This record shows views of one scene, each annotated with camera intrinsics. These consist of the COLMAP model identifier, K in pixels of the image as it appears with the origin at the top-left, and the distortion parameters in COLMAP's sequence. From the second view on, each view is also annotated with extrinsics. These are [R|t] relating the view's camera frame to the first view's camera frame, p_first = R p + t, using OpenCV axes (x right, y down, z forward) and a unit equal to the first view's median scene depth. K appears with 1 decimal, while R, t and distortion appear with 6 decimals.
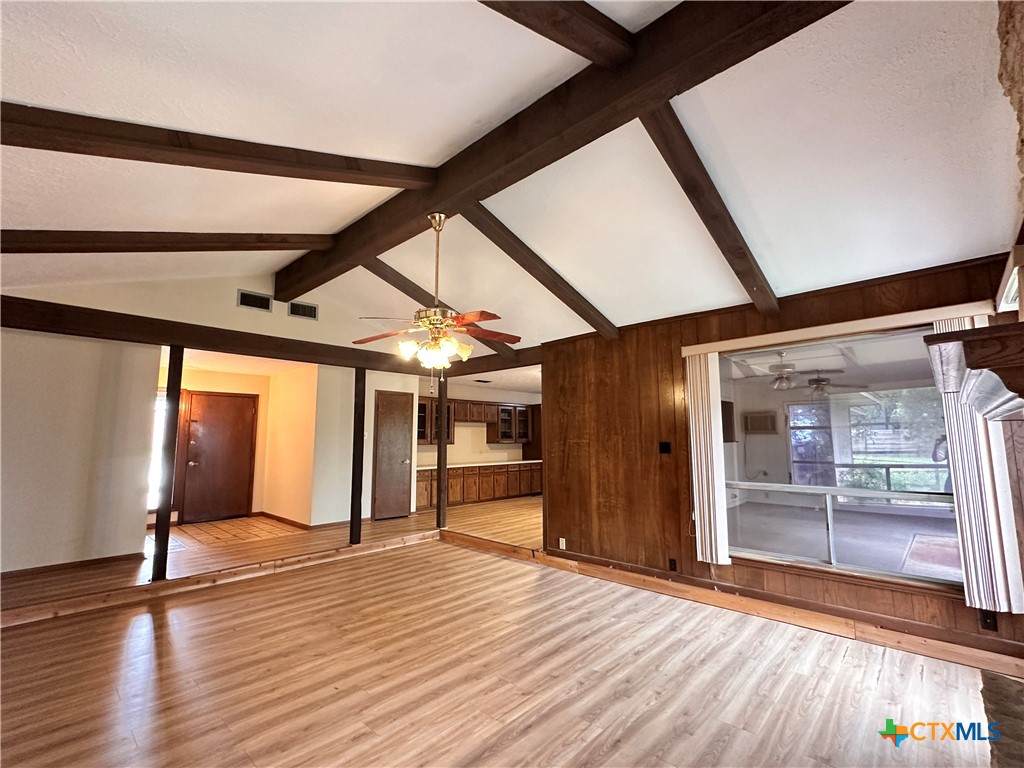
lens RADIAL K [[453.9, 0, 512.4], [0, 453.9, 387.0], [0, 0, 1]] dist [-0.000572, 0.001201]
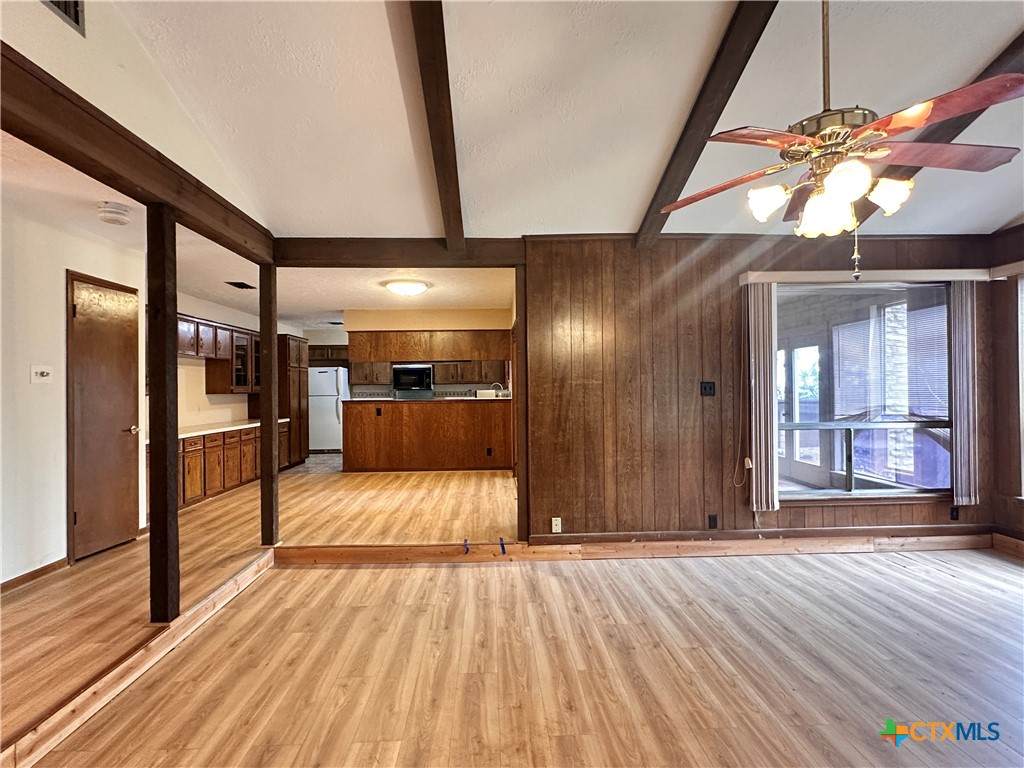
lens RADIAL K [[525.2, 0, 509.9], [0, 525.2, 382.5], [0, 0, 1]] dist [0.005762, -0.000346]
pose [[0.697187, 0.005703, 0.716867, -0.578131], [-0.074219, 0.995169, 0.064264, 0.079645], [-0.713037, -0.098009, 0.694242, 0.538626]]
